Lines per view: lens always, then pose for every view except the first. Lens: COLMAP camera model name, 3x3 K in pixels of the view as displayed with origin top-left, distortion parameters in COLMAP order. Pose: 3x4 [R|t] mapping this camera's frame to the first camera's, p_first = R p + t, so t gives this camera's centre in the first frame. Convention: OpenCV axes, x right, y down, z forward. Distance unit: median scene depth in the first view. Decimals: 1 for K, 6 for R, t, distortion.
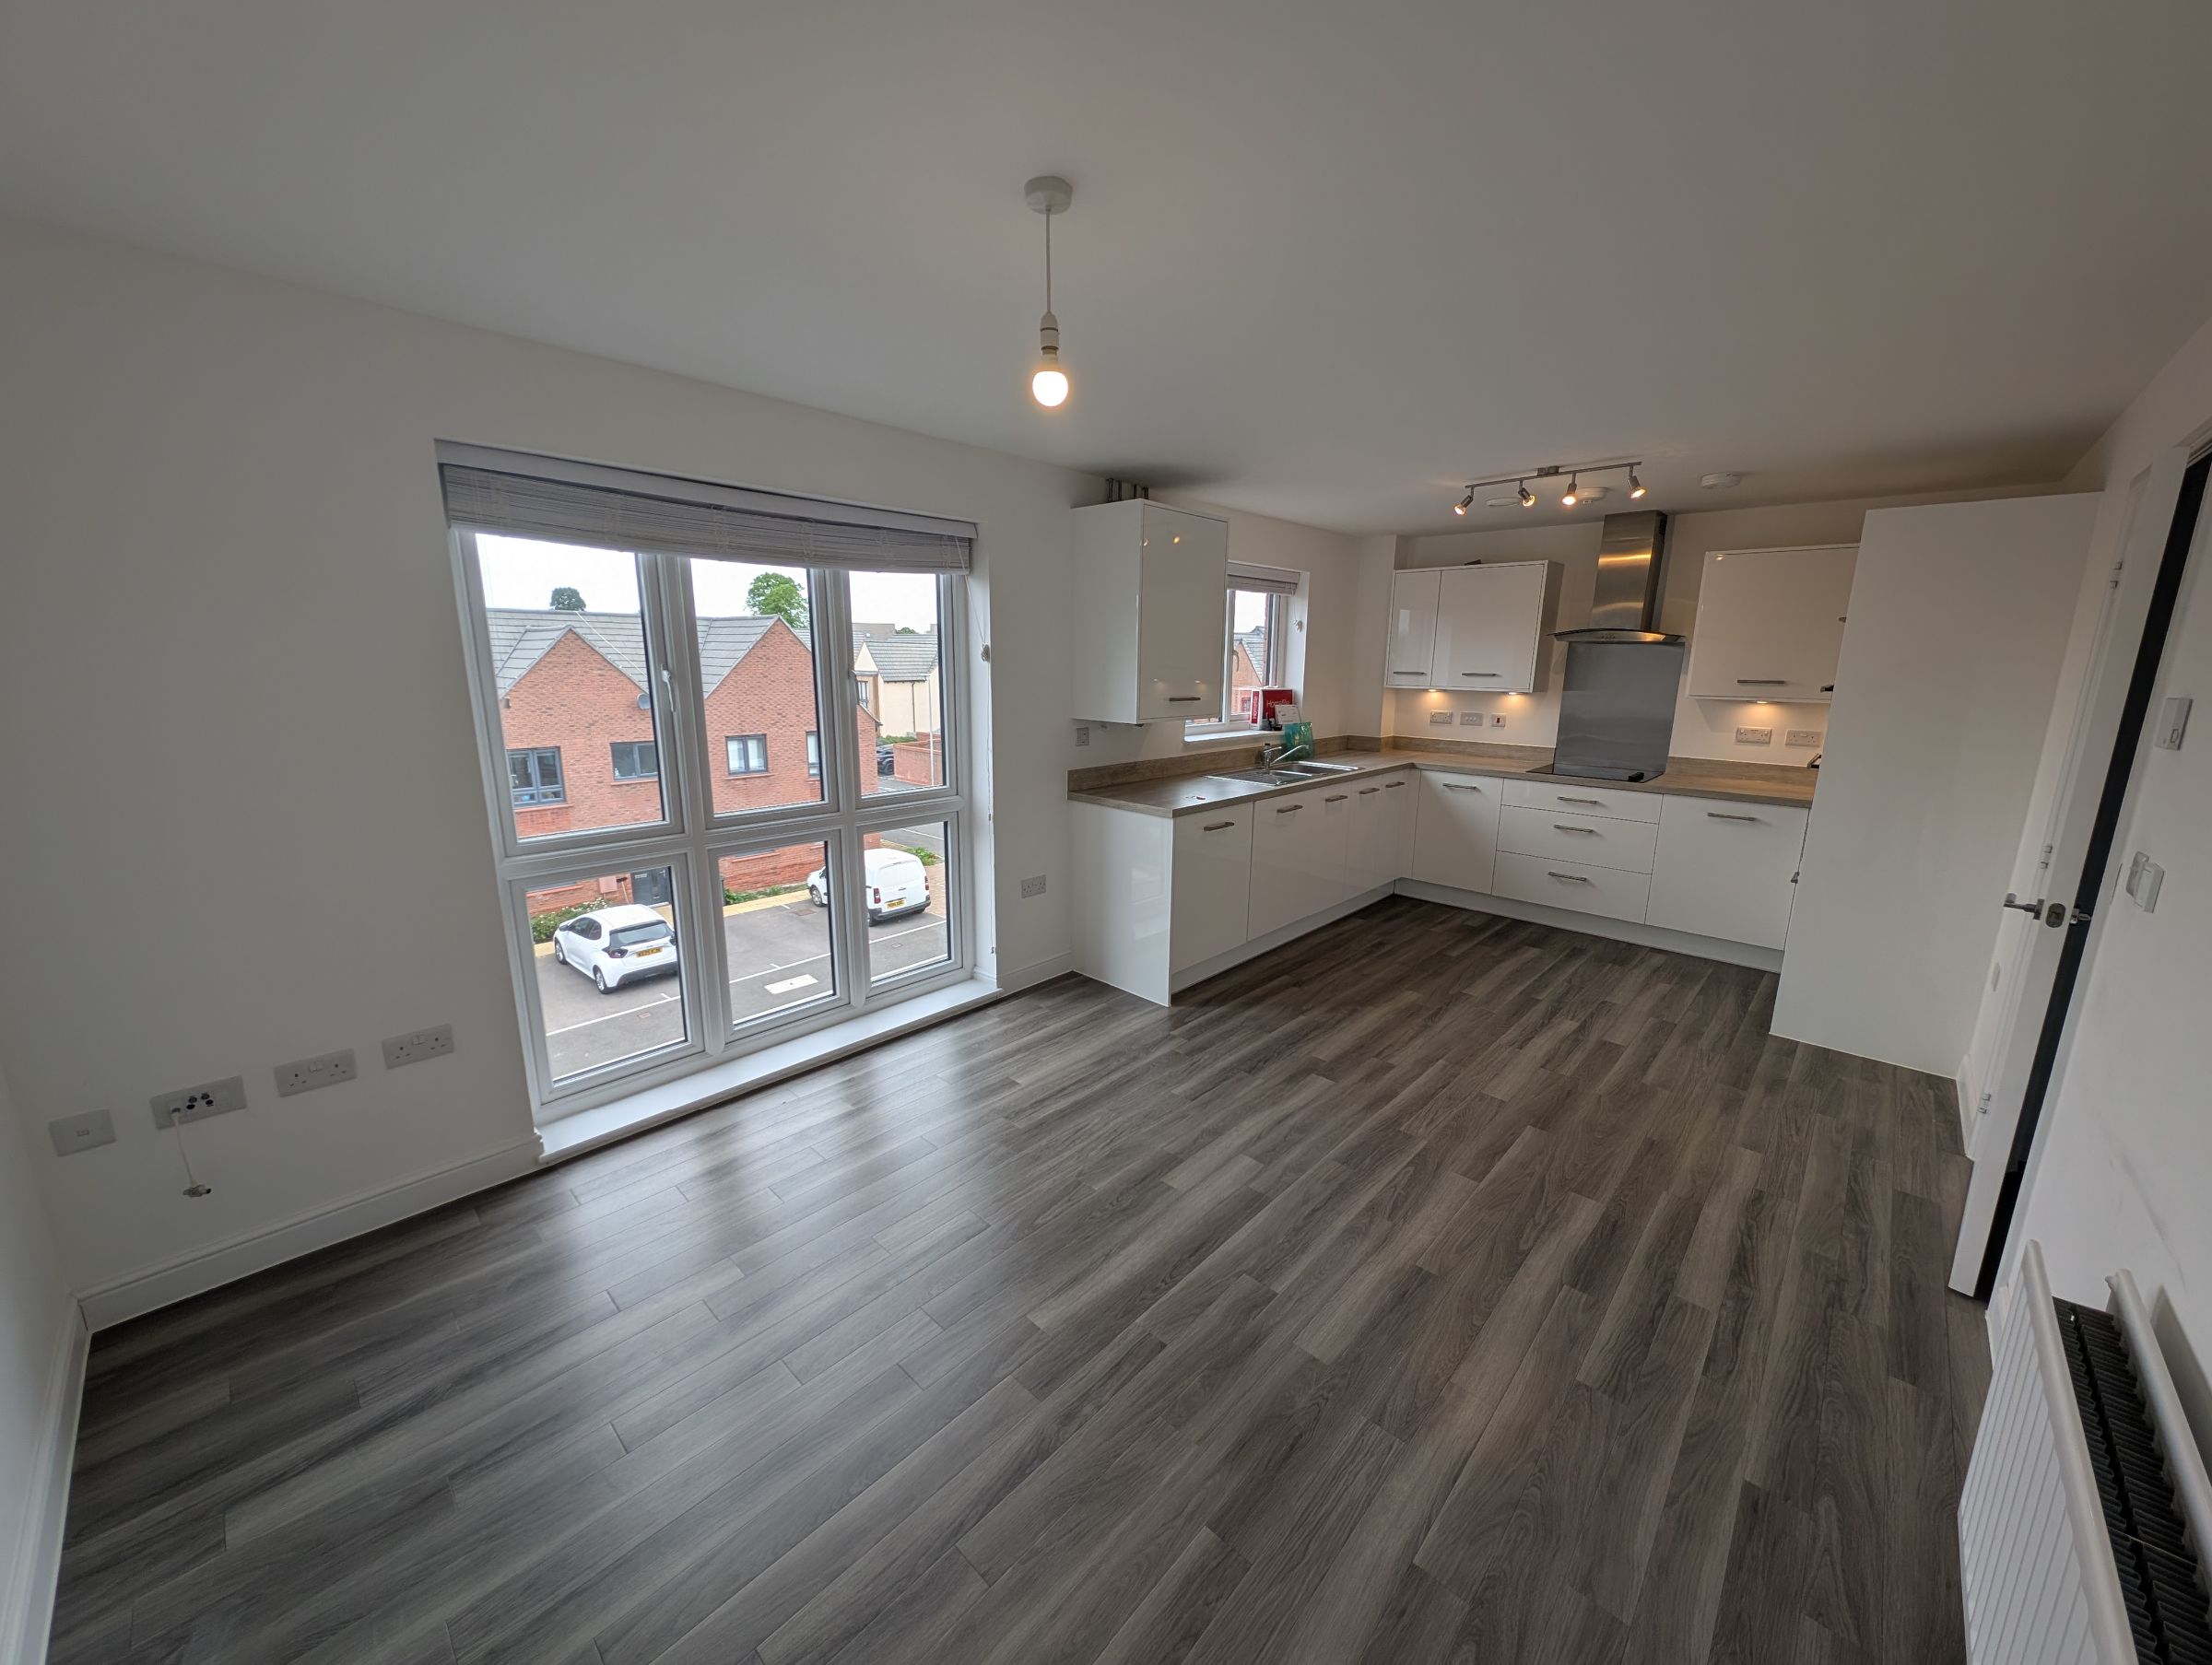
lens RADIAL K [[846.6, 0, 1106.0], [0, 846.6, 832.5], [0, 0, 1]] dist [0.024002, -0.020292]
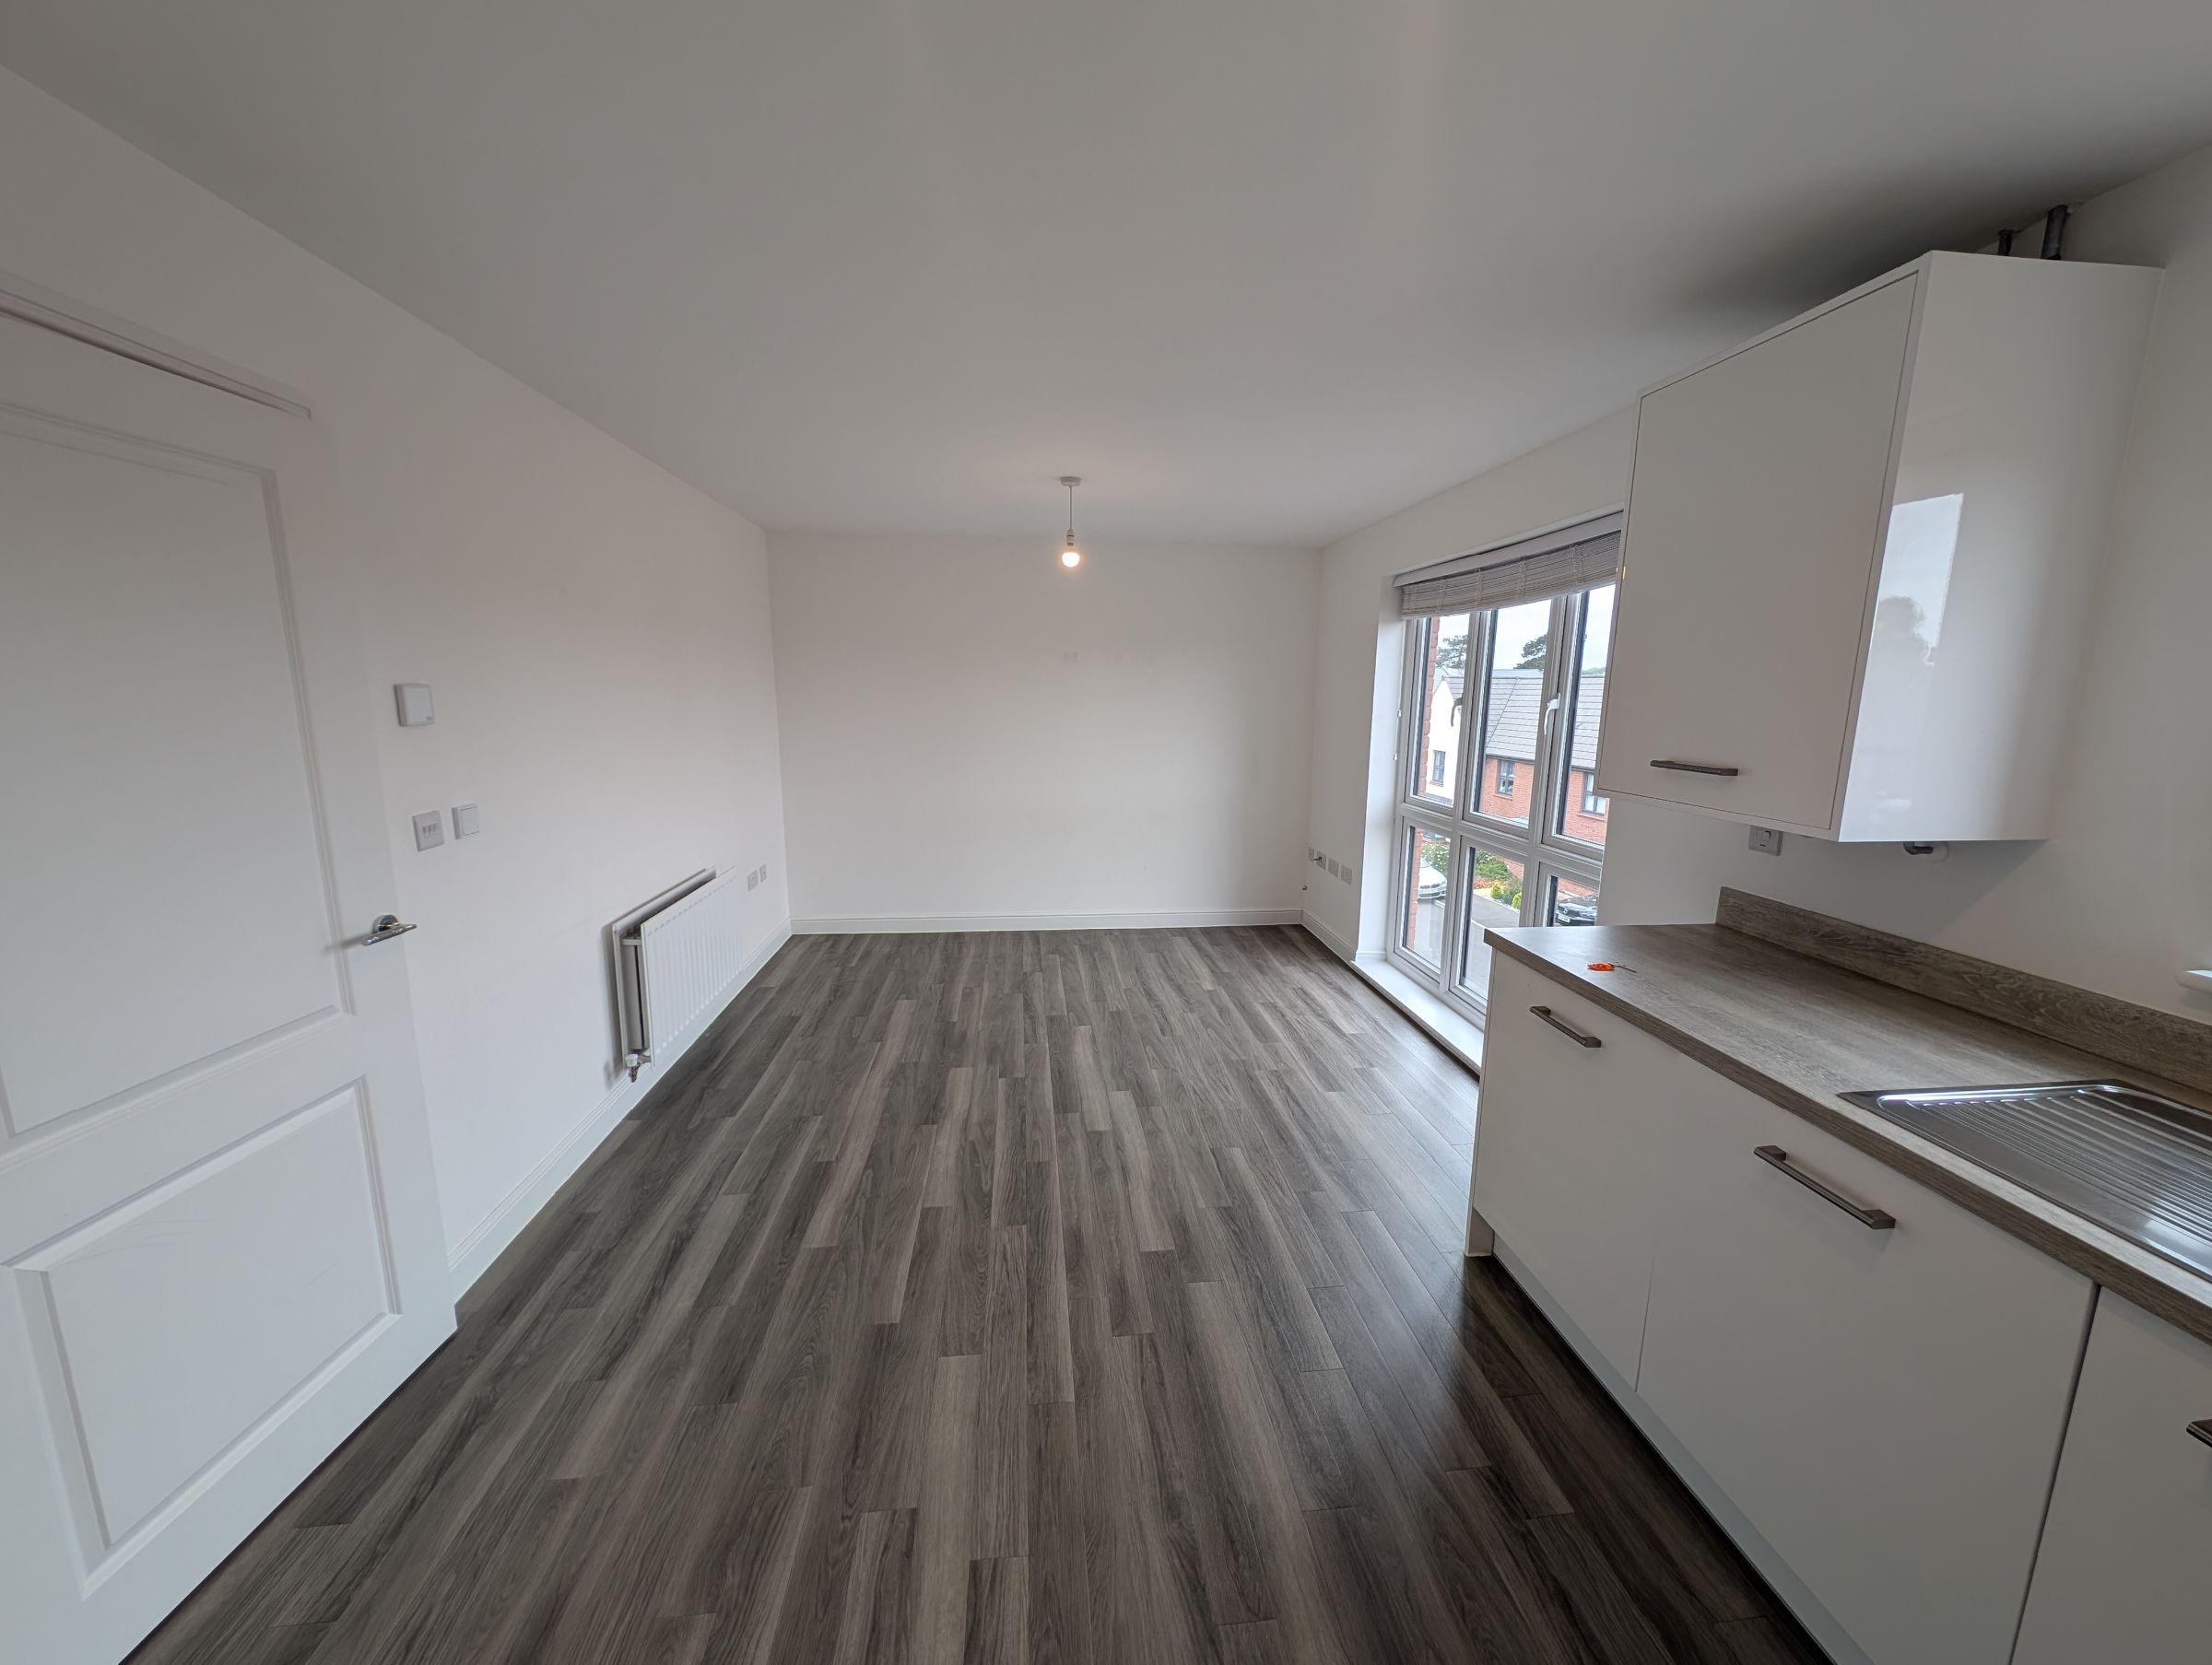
lens RADIAL K [[829.4, 0, 1115.0], [0, 829.4, 829.1], [0, 0, 1]] dist [0.006536, -0.004602]
pose [[-0.654689, 0.107065, -0.748278, 0.723482], [-0.173992, 0.941993, 0.287013, -0.229806], [0.735601, 0.318098, -0.598084, 1.202544]]
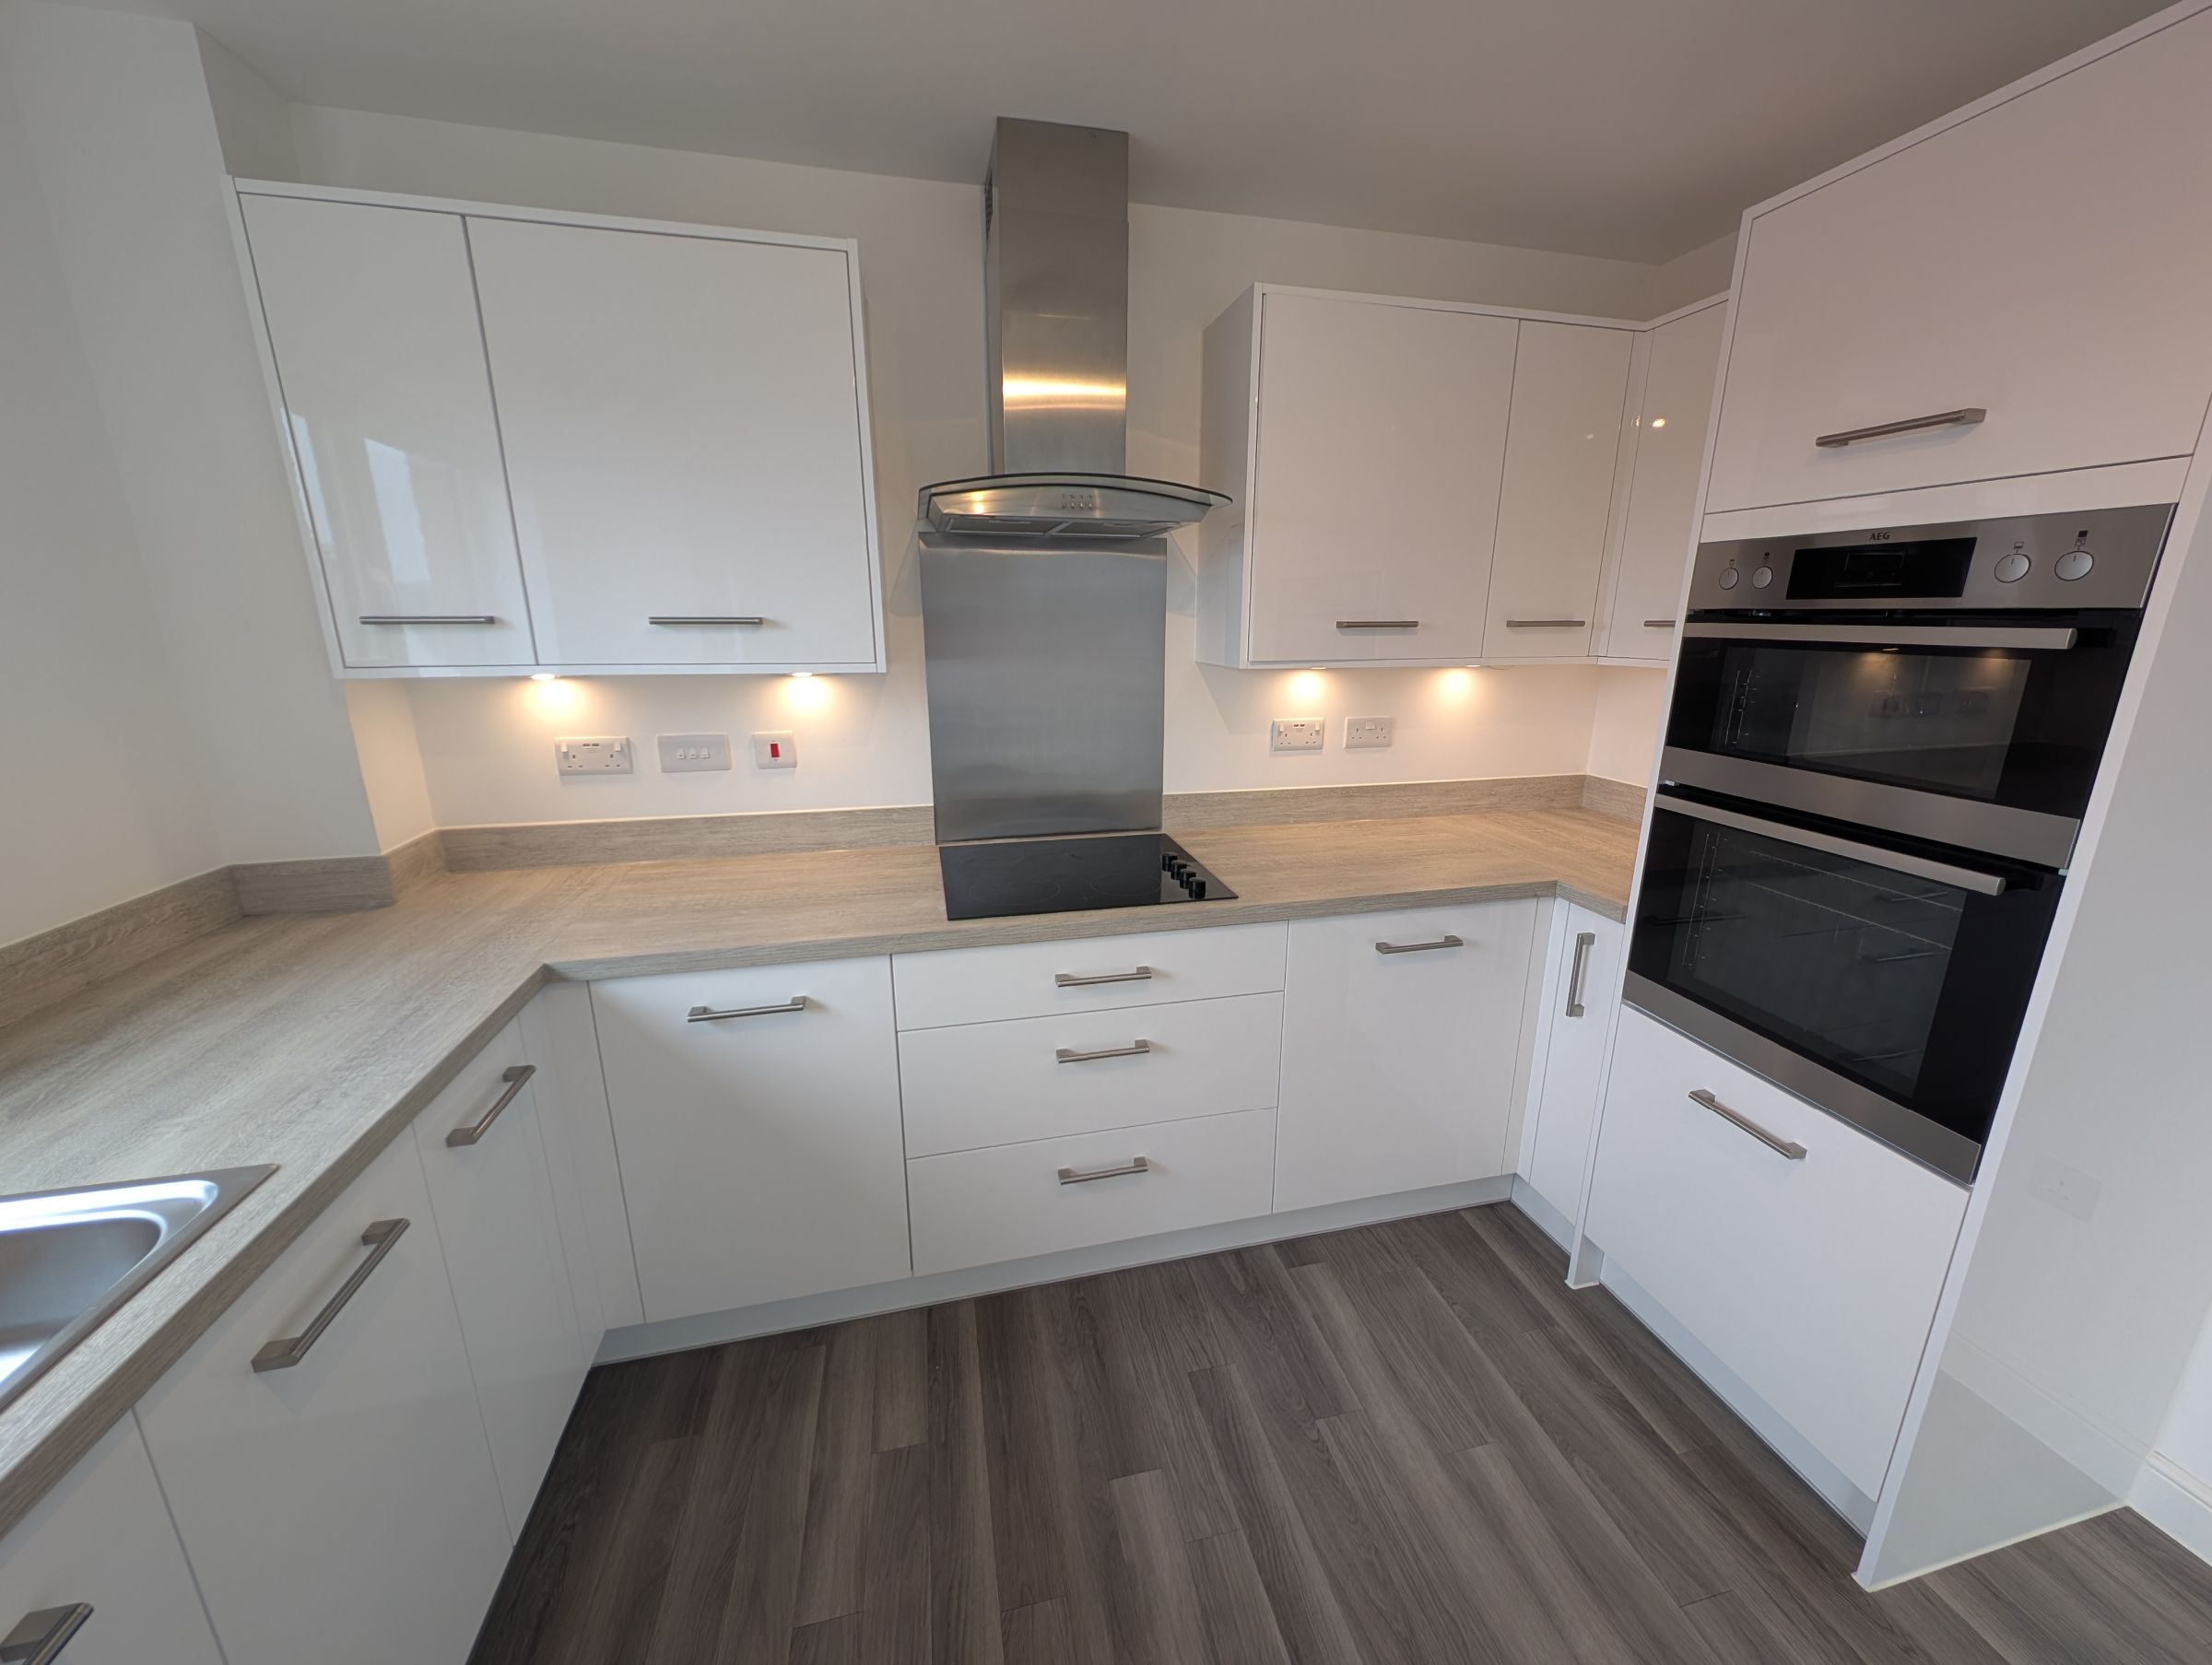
lens RADIAL K [[829.4, 0, 1115.0], [0, 829.4, 829.1], [0, 0, 1]] dist [0.006536, -0.004602]
pose [[0.553902, -0.218347, 0.803441, 0.407371], [0.173661, 0.974073, 0.144994, -0.202707], [-0.814269, 0.059214, 0.577459, 1.101168]]
